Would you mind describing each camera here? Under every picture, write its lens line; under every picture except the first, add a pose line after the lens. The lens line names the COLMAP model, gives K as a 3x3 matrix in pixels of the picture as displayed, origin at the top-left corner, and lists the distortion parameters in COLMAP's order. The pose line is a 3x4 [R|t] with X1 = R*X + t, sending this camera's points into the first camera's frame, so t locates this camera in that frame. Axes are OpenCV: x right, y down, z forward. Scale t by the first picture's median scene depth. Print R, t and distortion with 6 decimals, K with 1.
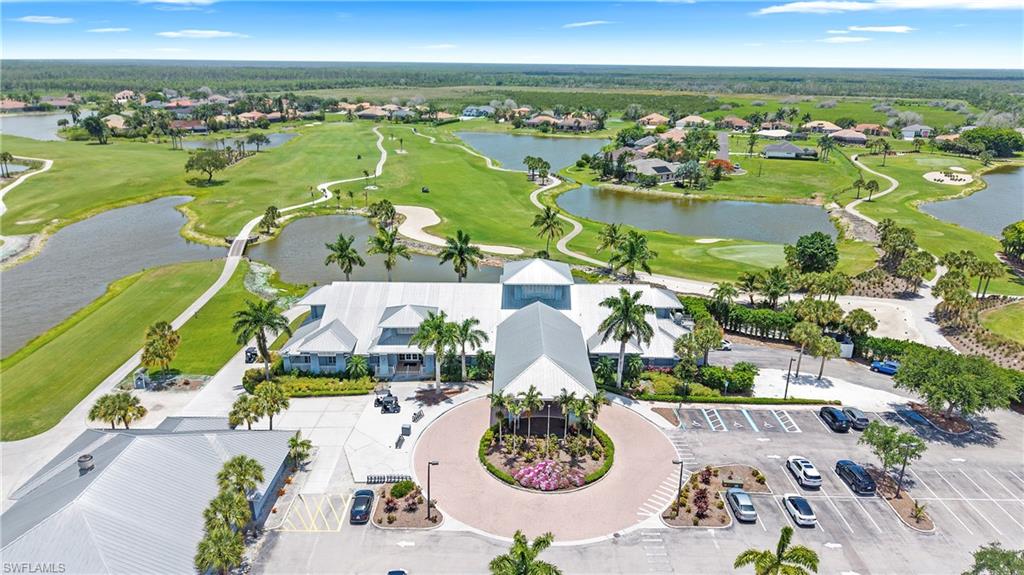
lens RADIAL K [[739.3, 0, 512.0], [0, 739.3, 287.5], [0, 0, 1]] dist [-0.003698, 0.002748]
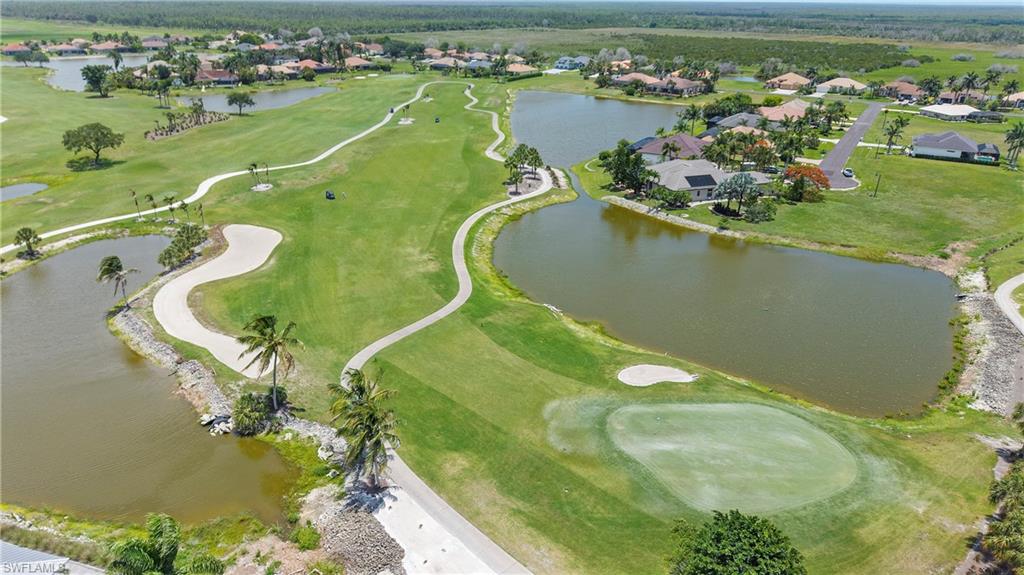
lens RADIAL K [[739.3, 0, 512.0], [0, 739.3, 287.5], [0, 0, 1]] dist [-0.003698, 0.002748]
pose [[0.969121, 0.090904, -0.229220, 0.119038], [-0.073195, 0.993721, 0.084628, -0.065808], [0.235474, -0.065237, 0.969689, 0.204143]]
